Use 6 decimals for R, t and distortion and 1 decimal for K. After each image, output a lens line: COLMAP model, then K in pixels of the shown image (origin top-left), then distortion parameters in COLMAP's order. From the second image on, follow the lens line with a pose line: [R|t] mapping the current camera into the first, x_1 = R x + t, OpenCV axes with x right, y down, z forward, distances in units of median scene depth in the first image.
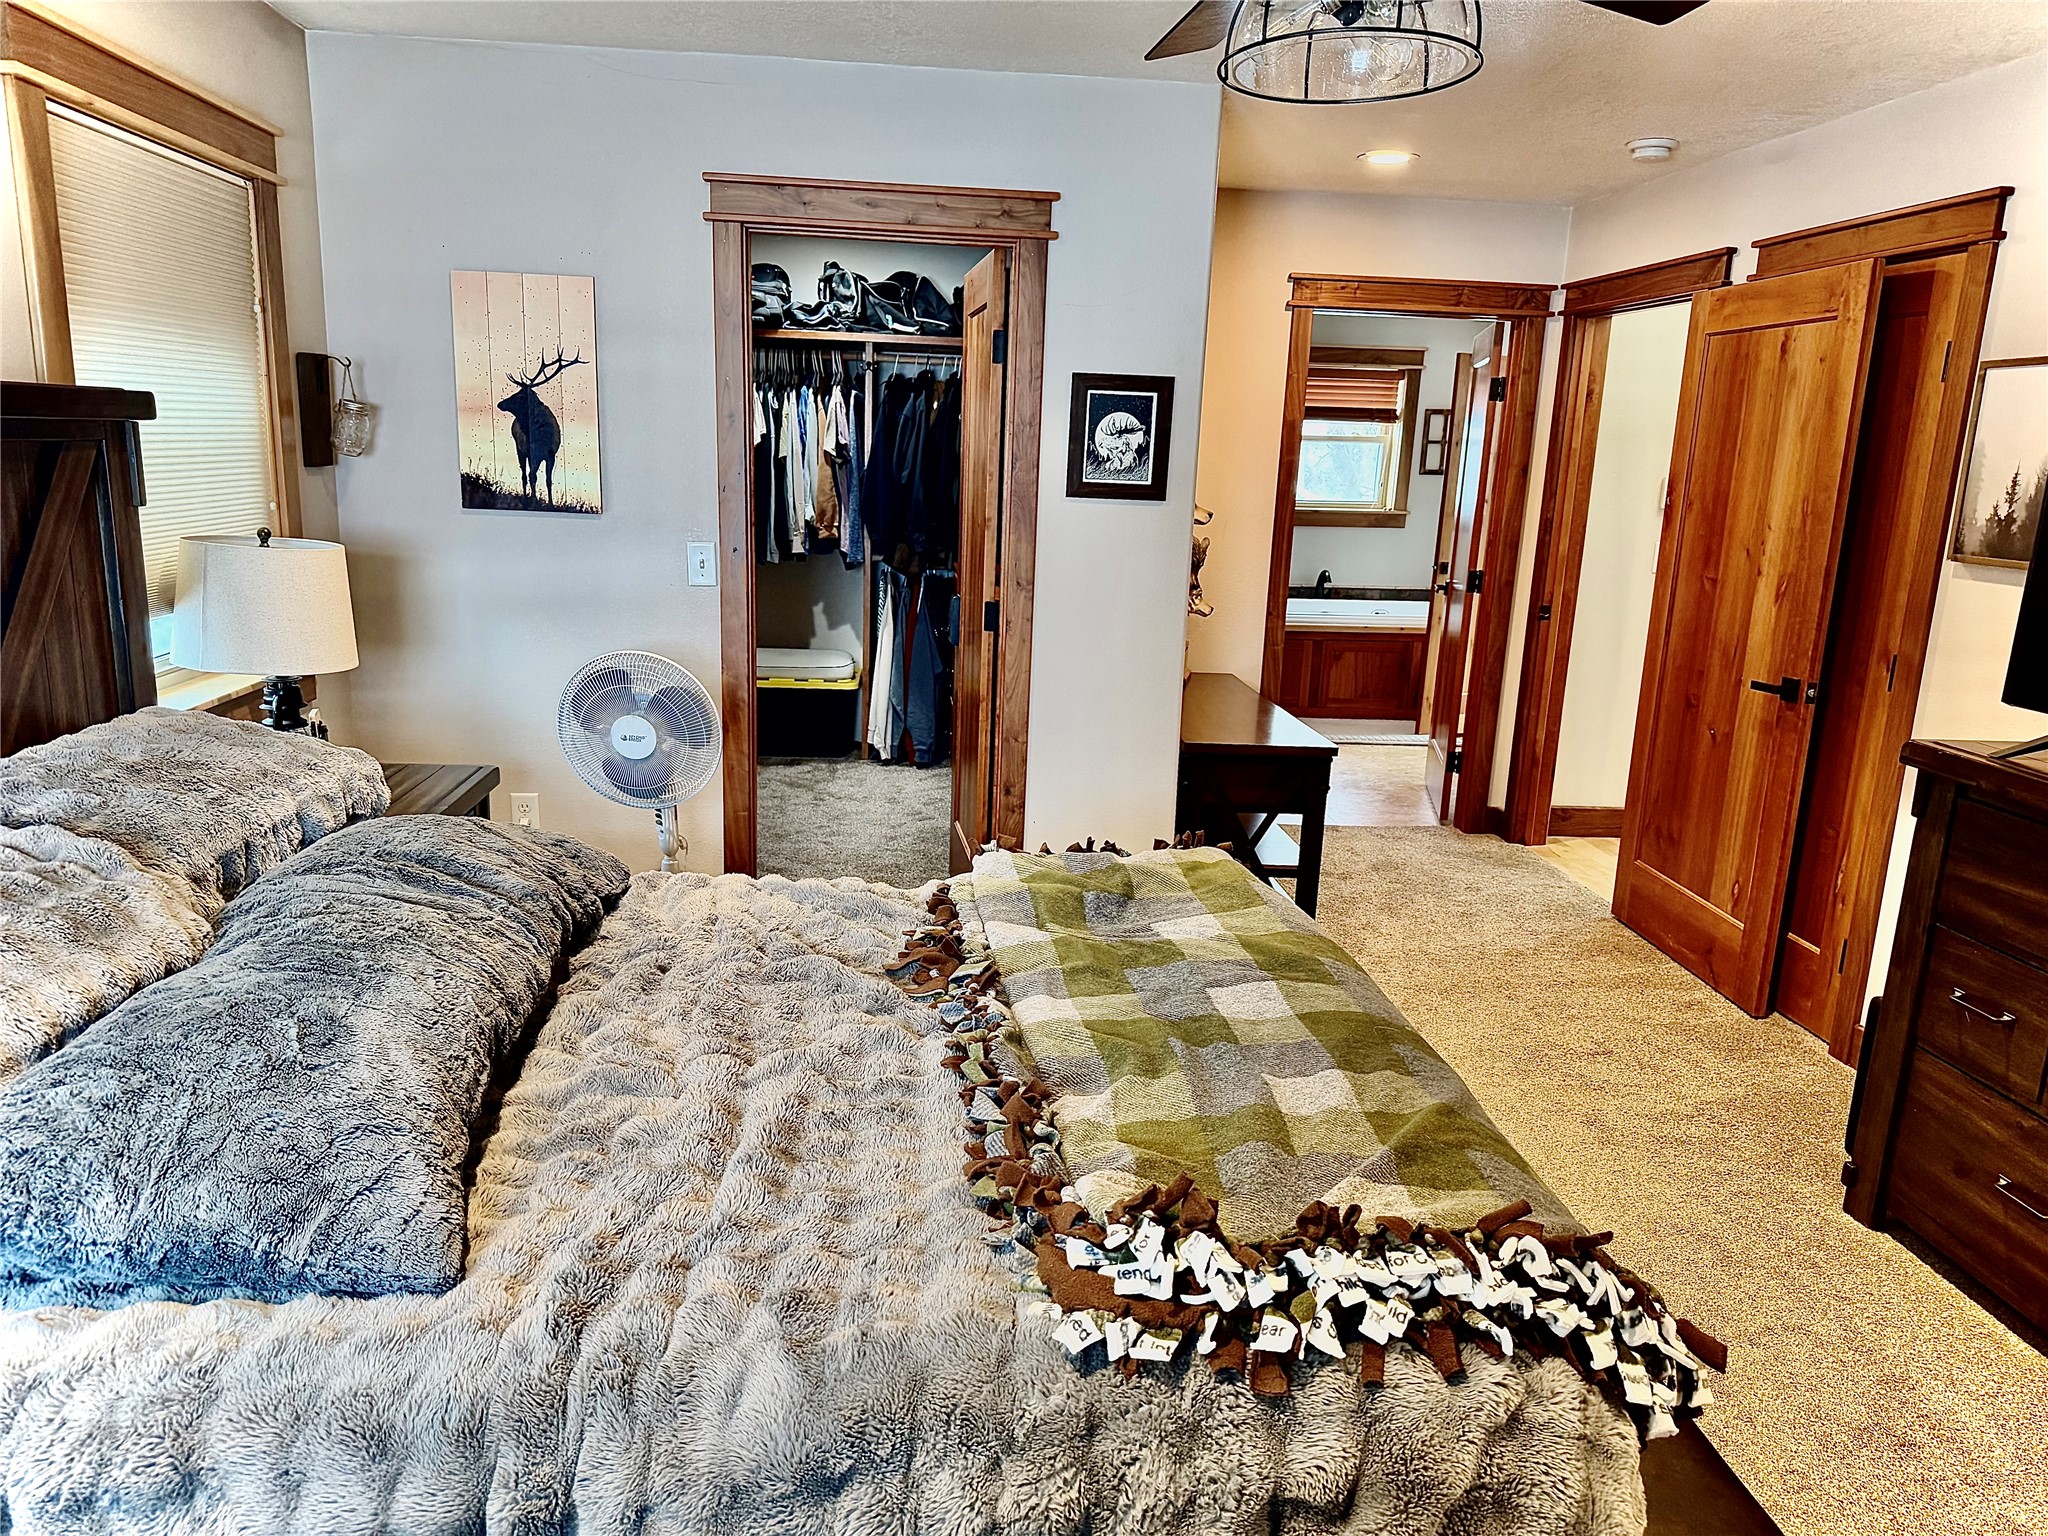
lens RADIAL K [[1470.6, 0, 1022.7], [0, 1470.6, 801.2], [0, 0, 1]] dist [0.070518, -0.079304]
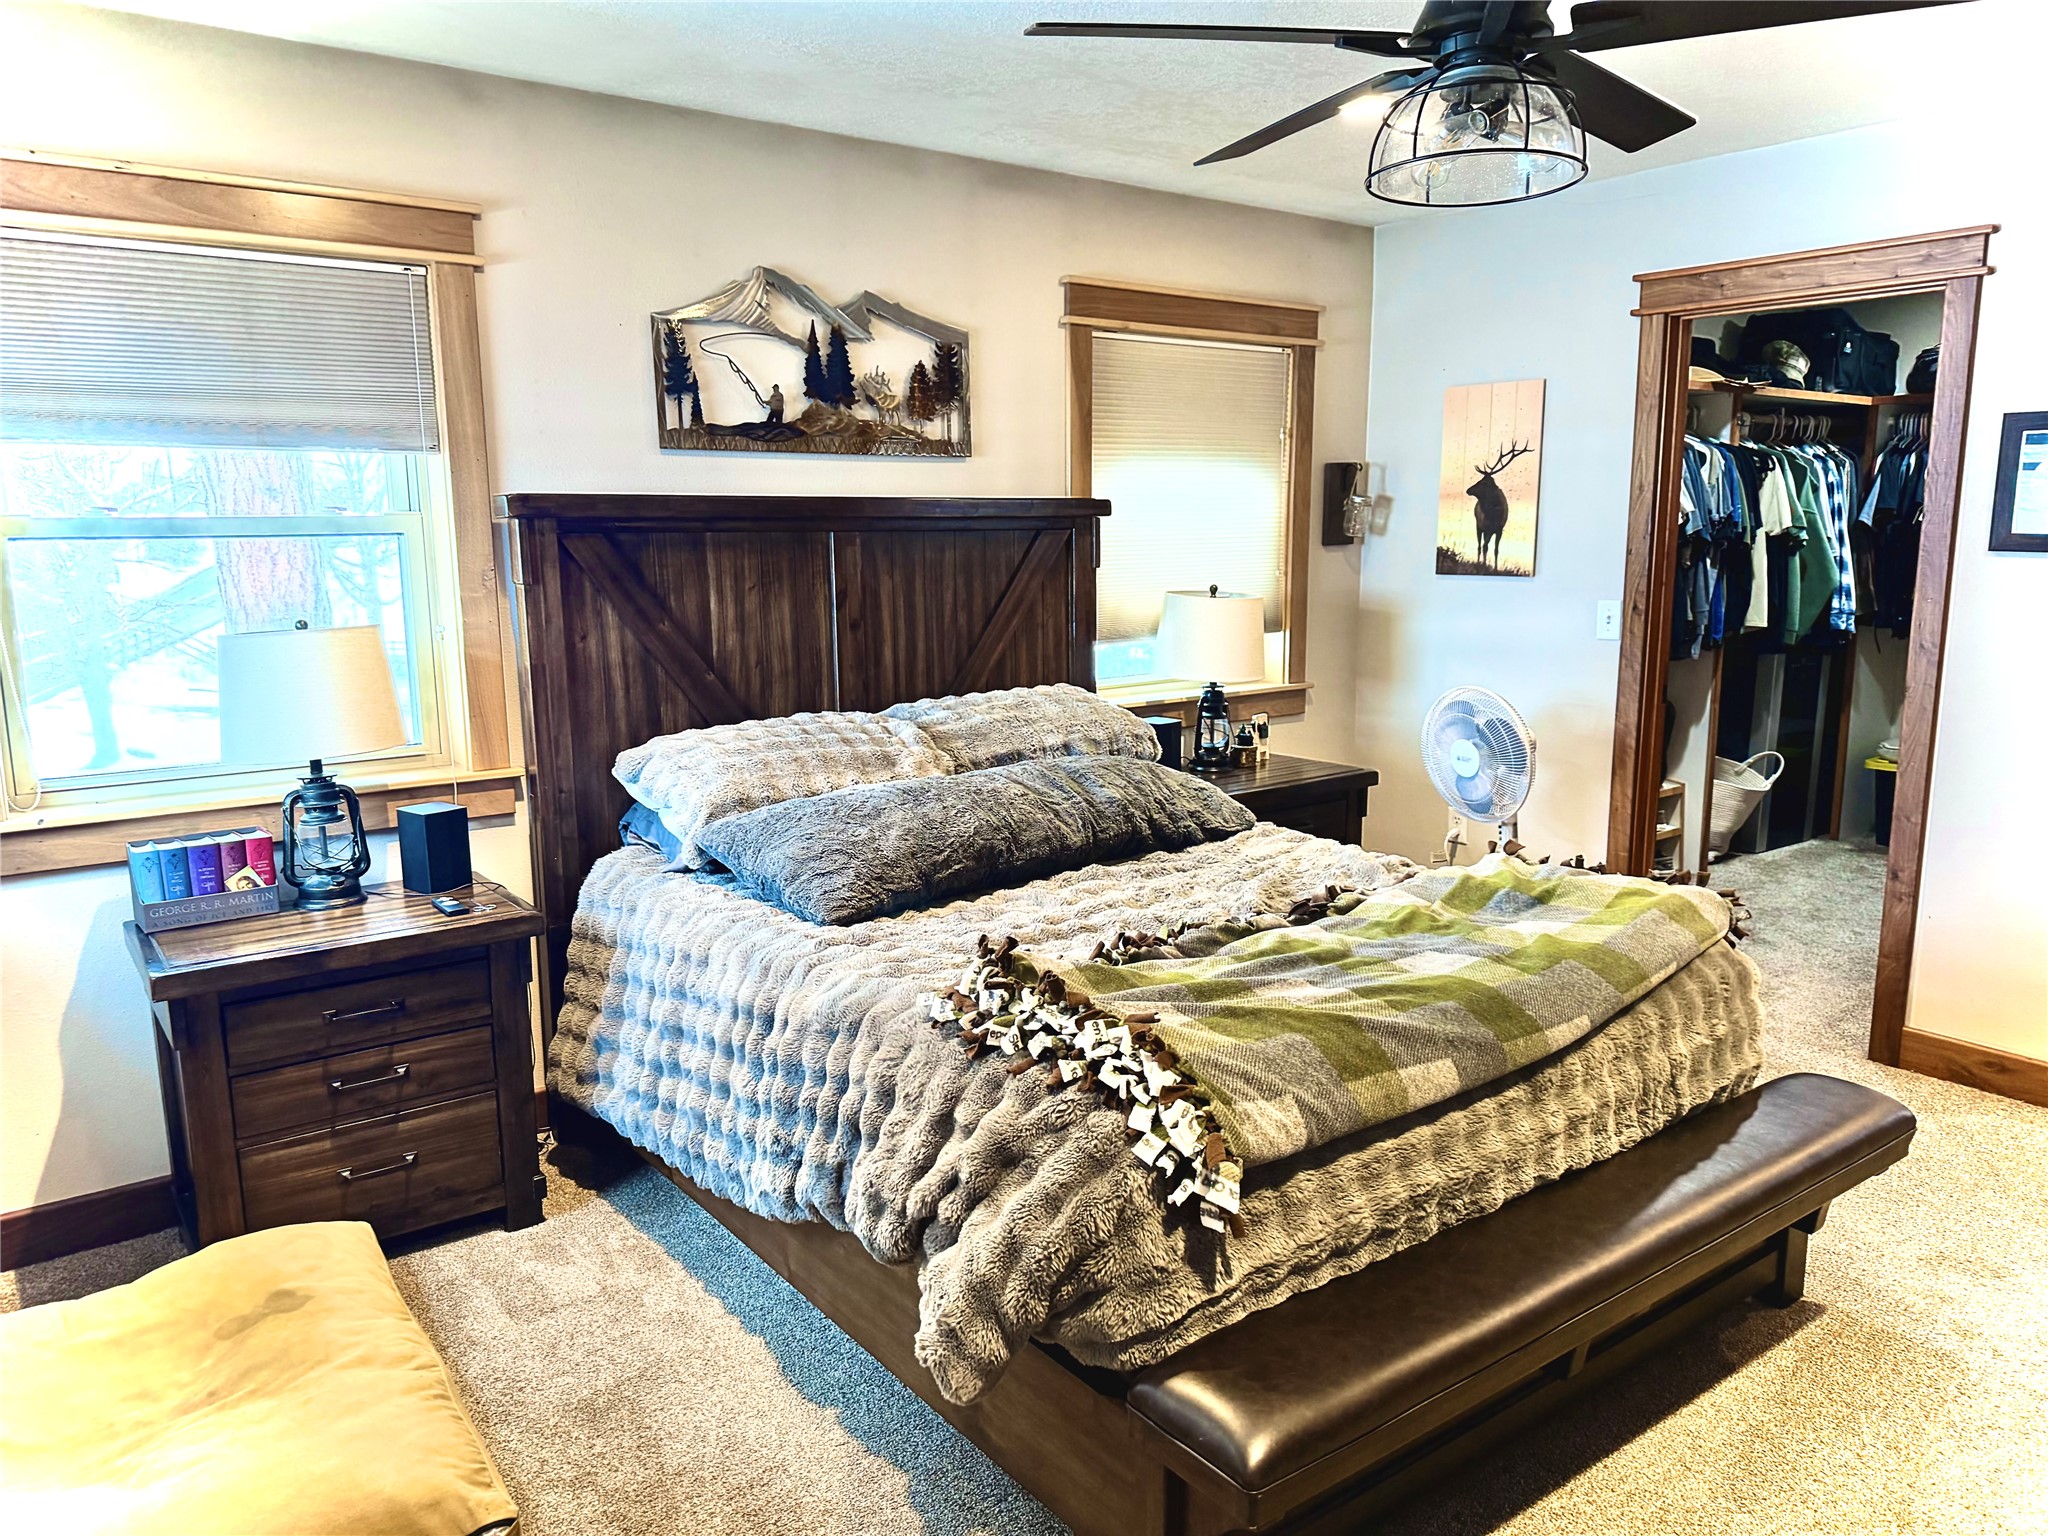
lens RADIAL K [[1470.6, 0, 1015.8], [0, 1470.6, 789.3], [0, 0, 1]] dist [0.070518, -0.079304]
pose [[0.547826, 0.108772, -0.829491, 0.294468], [-0.168732, 0.985501, 0.017794, 0.011630], [0.819400, 0.130214, 0.558237, 0.021134]]
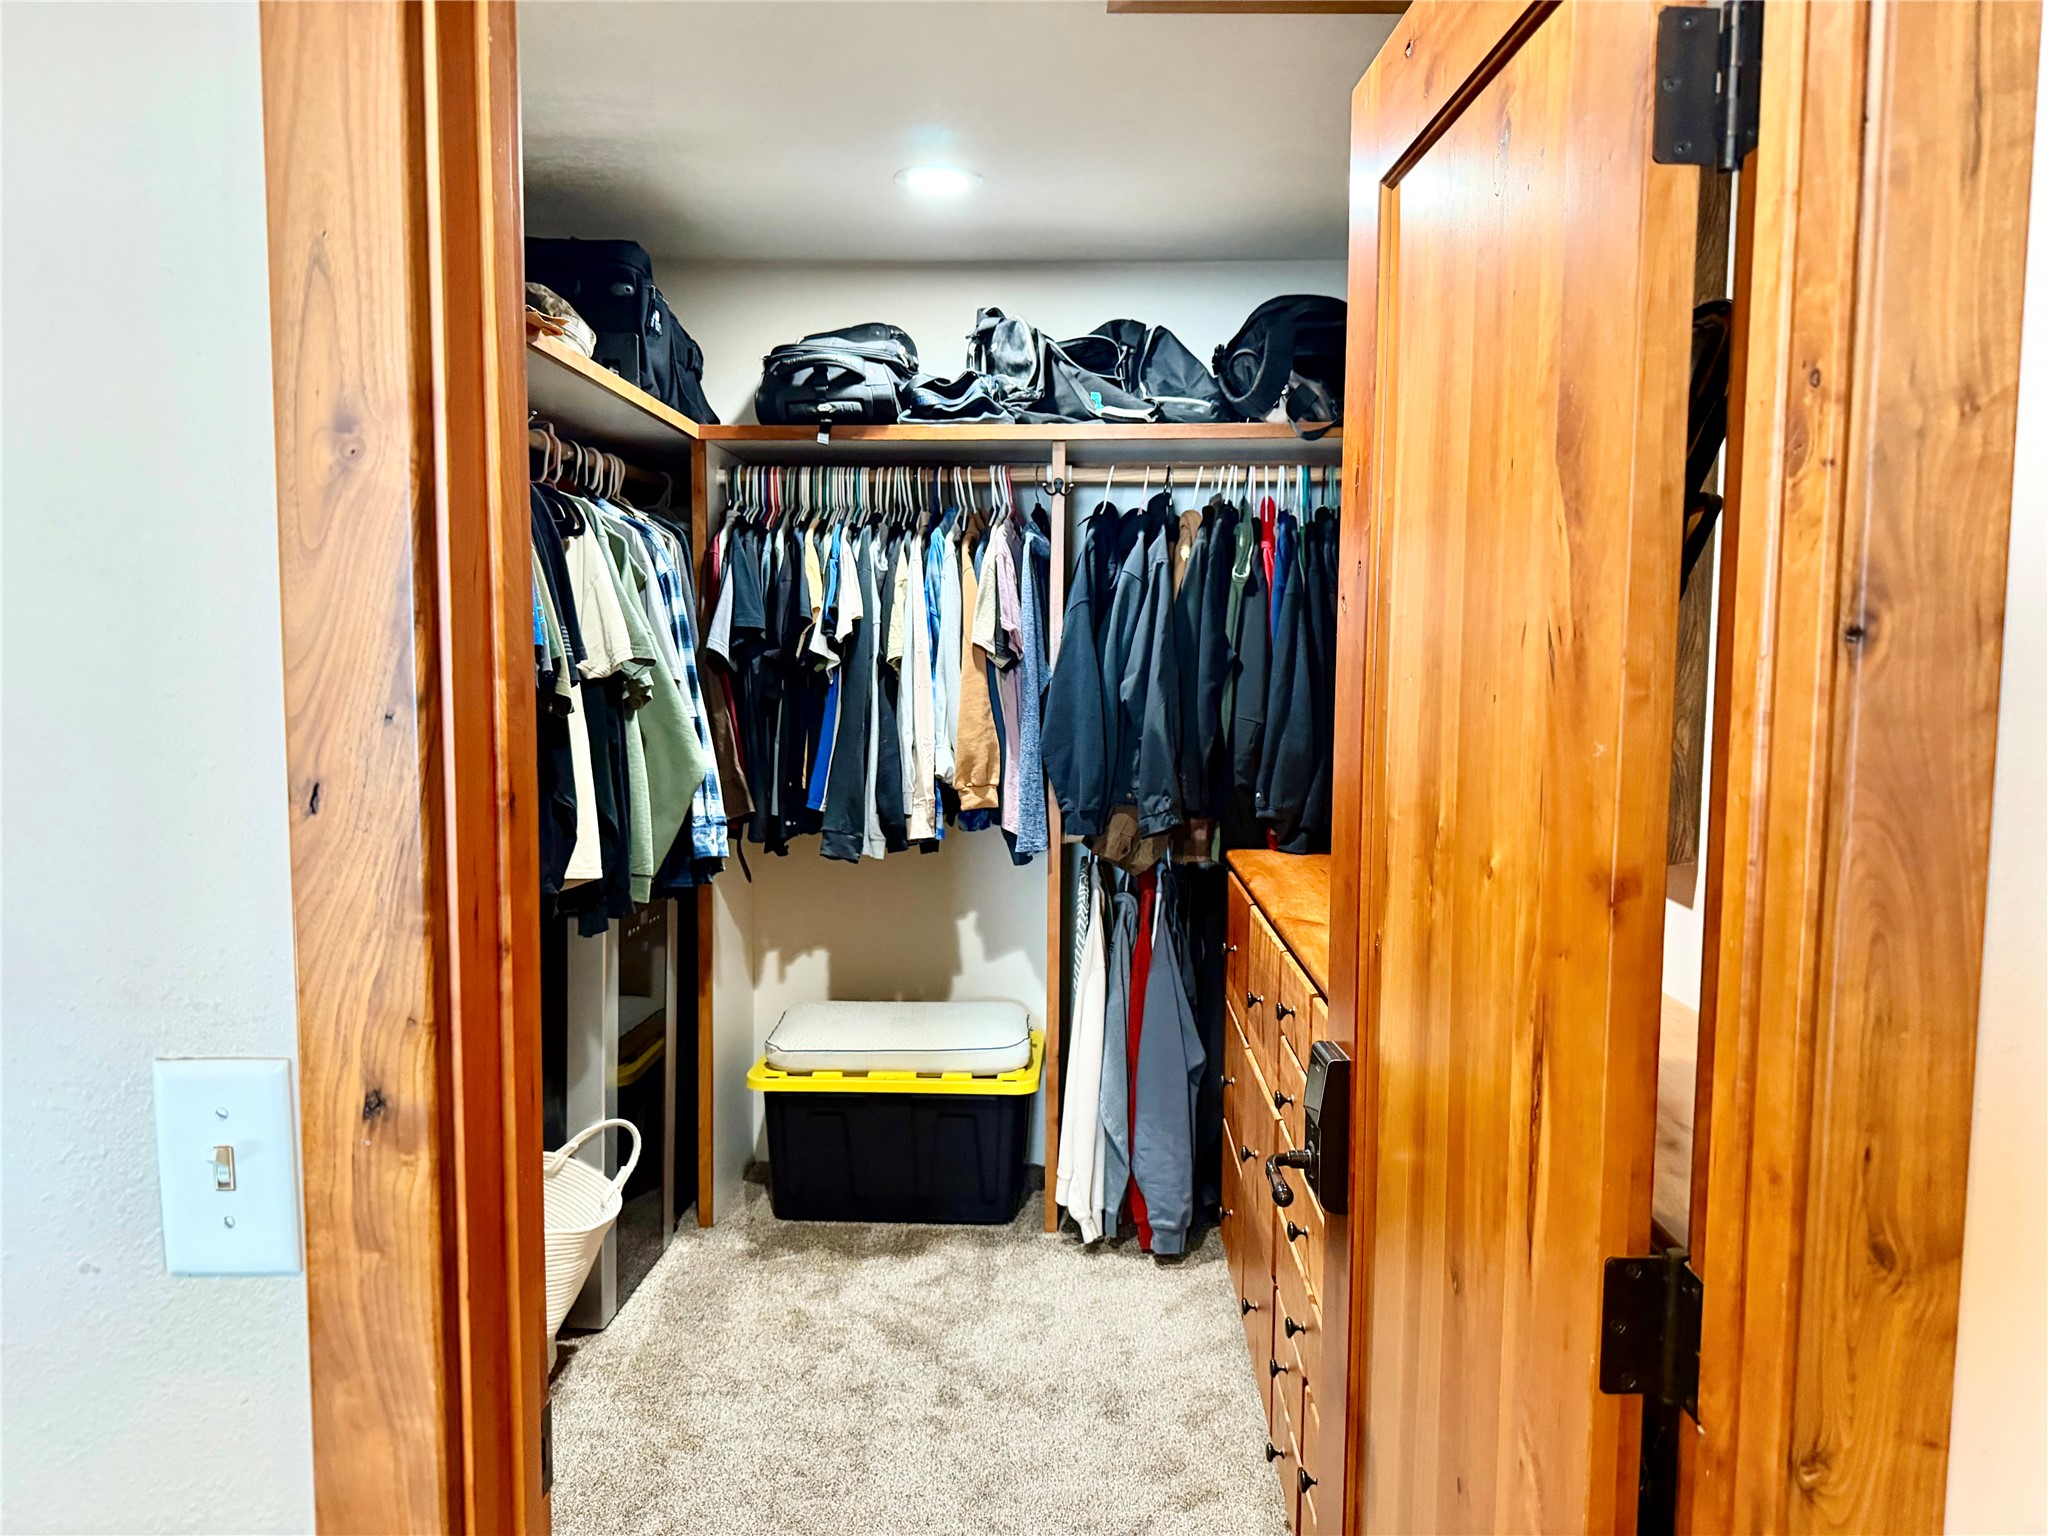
lens RADIAL K [[1470.6, 0, 1020.8], [0, 1470.6, 759.4], [0, 0, 1]] dist [0.070518, -0.079304]
pose [[0.991835, -0.019294, -0.126059, -0.053075], [-0.001516, 0.986636, -0.162934, -0.113100], [0.127518, 0.161795, 0.978551, 0.502548]]
